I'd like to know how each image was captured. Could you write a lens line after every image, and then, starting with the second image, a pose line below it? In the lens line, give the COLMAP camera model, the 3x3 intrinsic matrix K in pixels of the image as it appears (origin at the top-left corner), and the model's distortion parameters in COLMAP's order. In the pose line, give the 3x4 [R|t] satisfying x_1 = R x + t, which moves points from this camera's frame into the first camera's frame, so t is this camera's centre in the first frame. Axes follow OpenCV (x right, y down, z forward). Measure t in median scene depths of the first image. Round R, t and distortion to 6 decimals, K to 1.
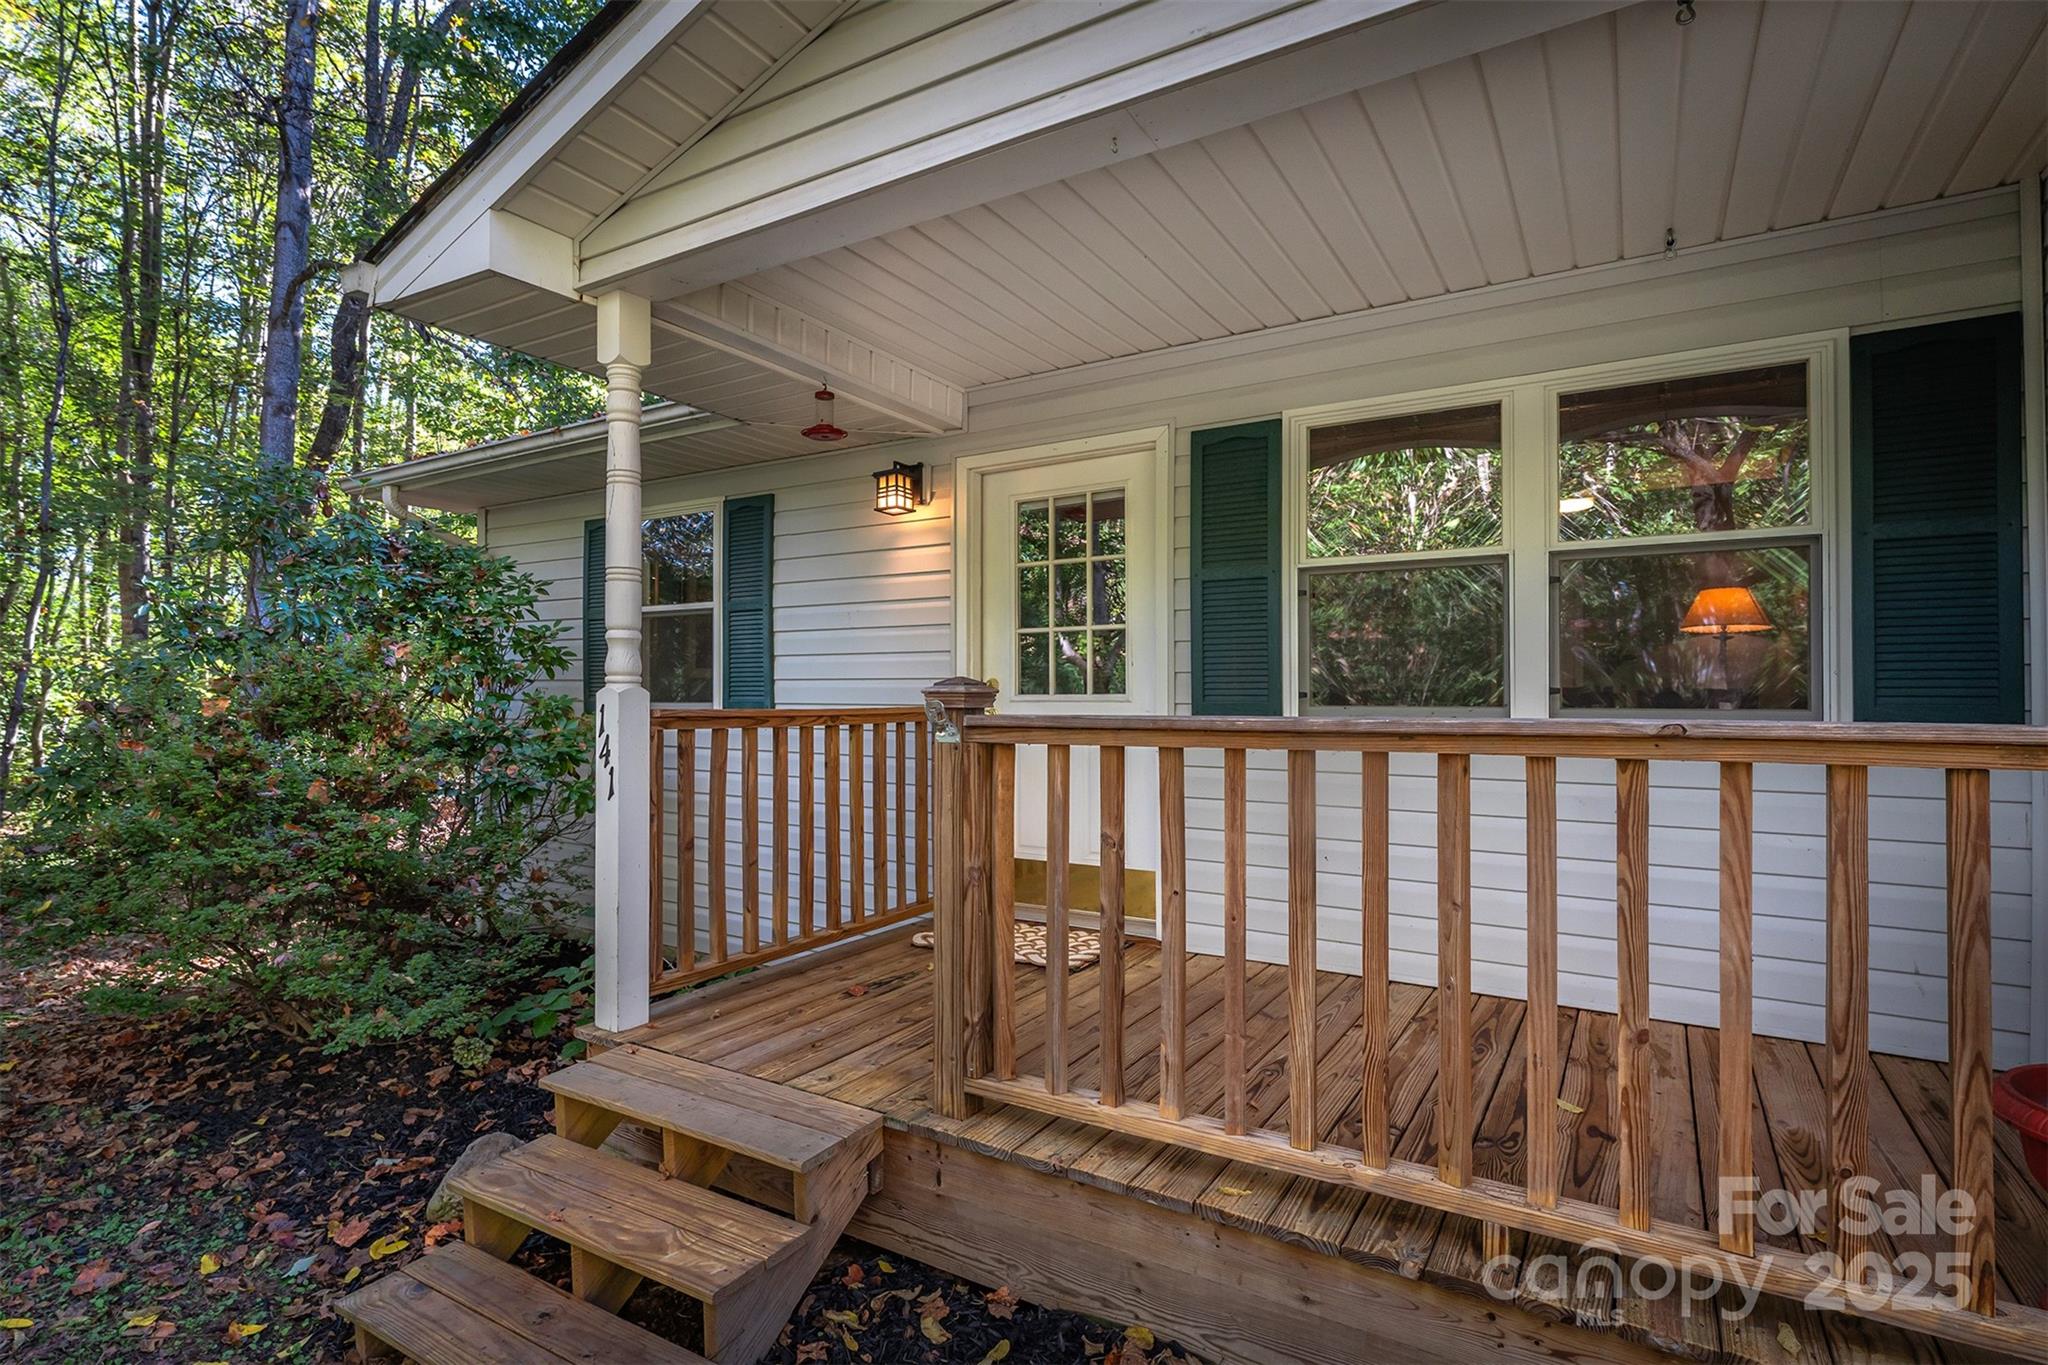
lens RADIAL K [[1000.0, 0, 1030.0], [0, 1000.0, 686.9], [0, 0, 1]] dist [0.000950, -0.000034]
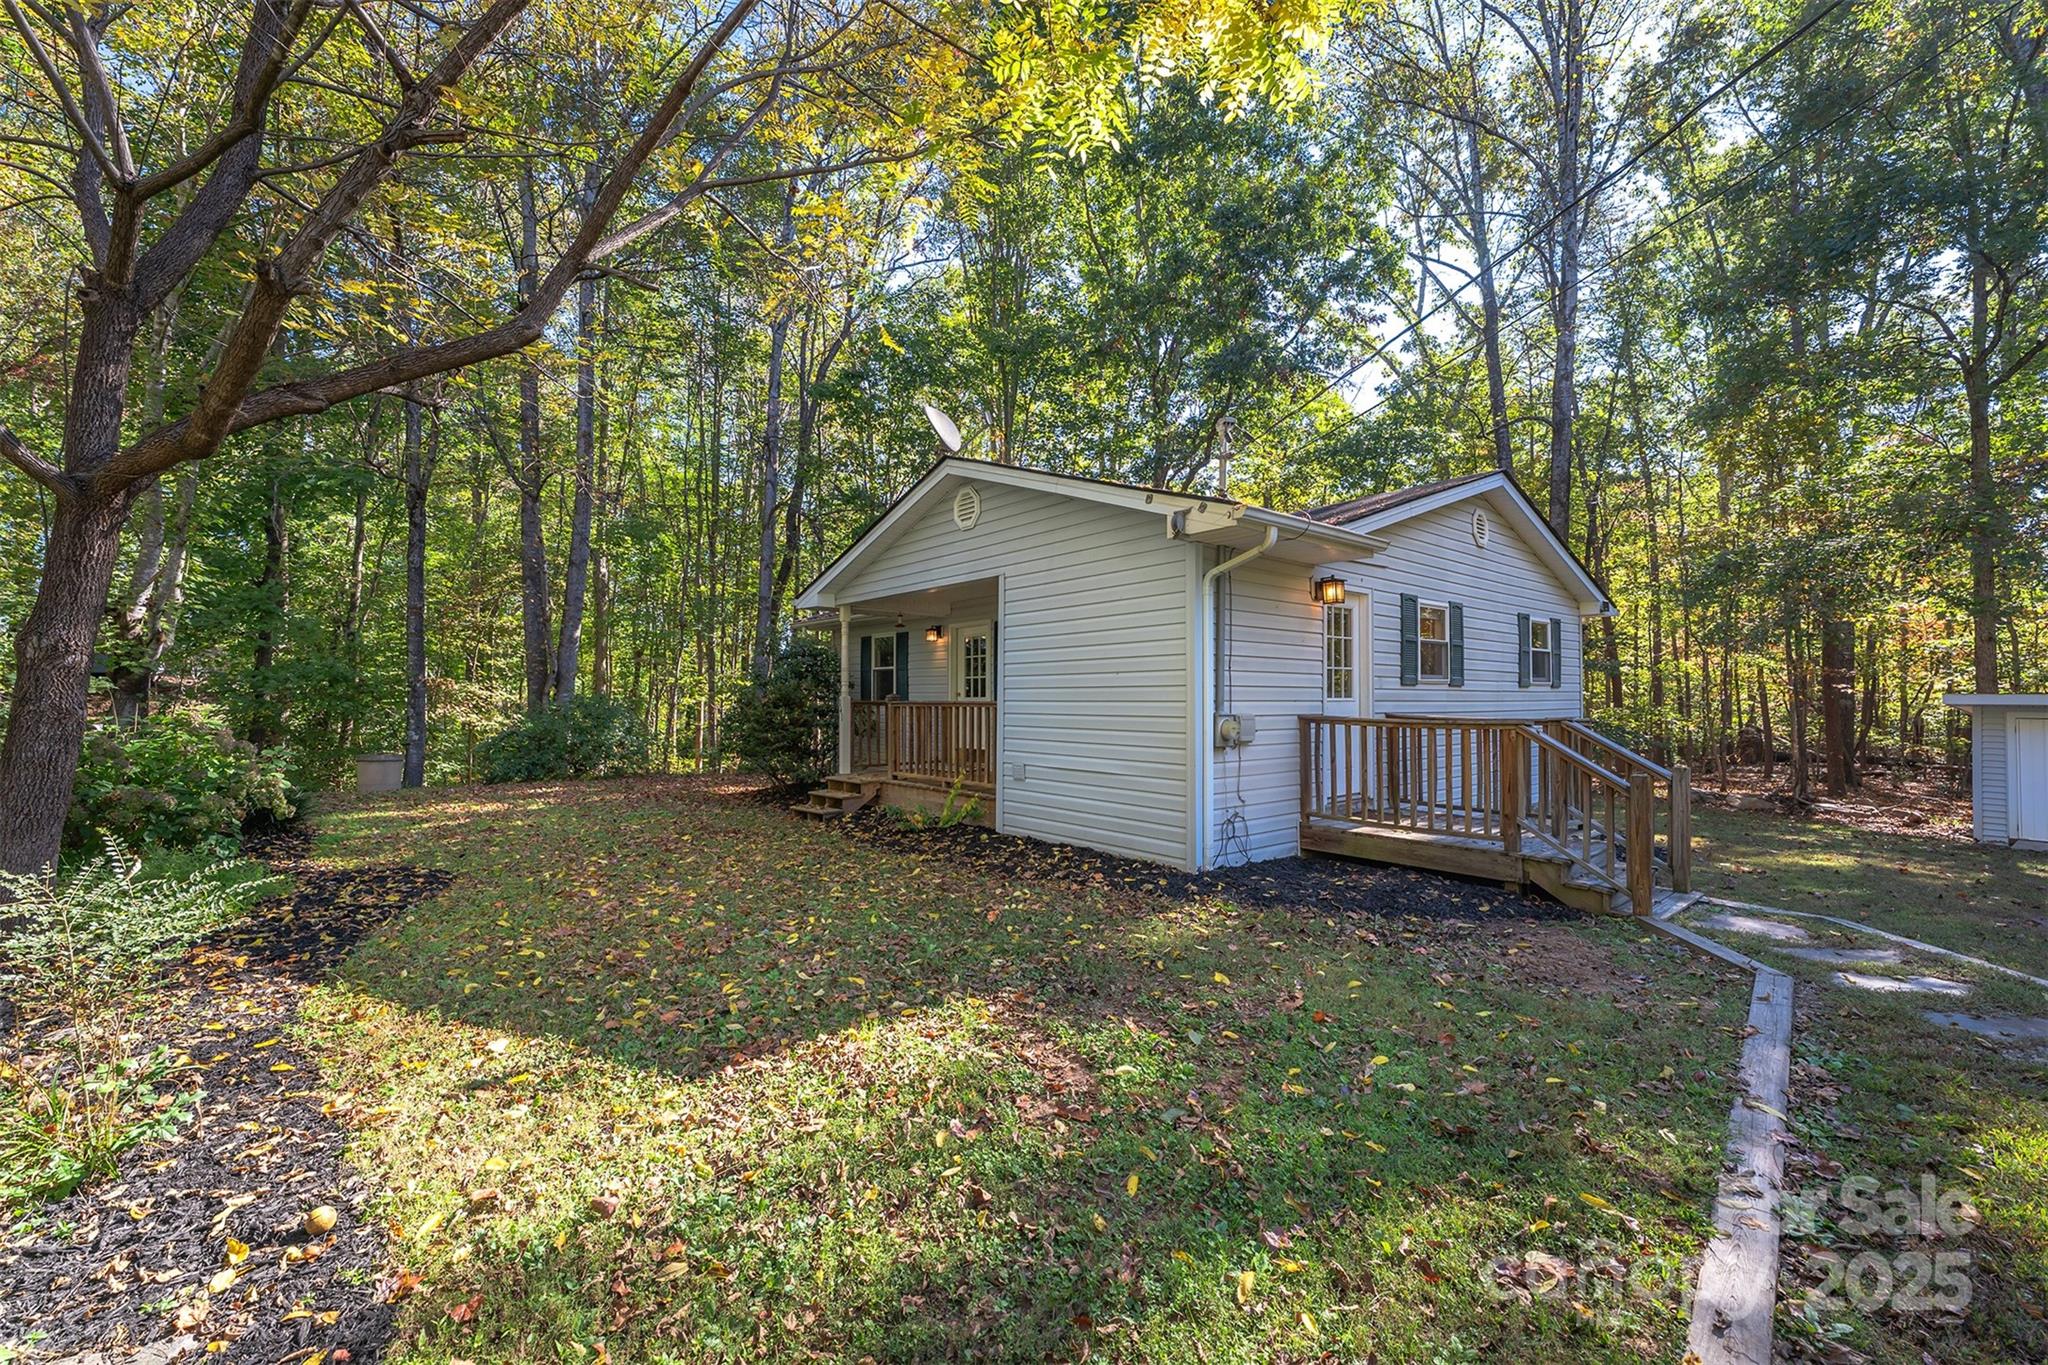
lens RADIAL K [[841.0, 0, 1029.3], [0, 841.0, 678.3], [0, 0, 1]] dist [-0.004487, -0.000396]
pose [[0.947553, -0.001134, -0.319596, 1.051480], [-0.003453, 0.999899, -0.013786, -0.015915], [0.319579, 0.014167, 0.947454, -1.523899]]
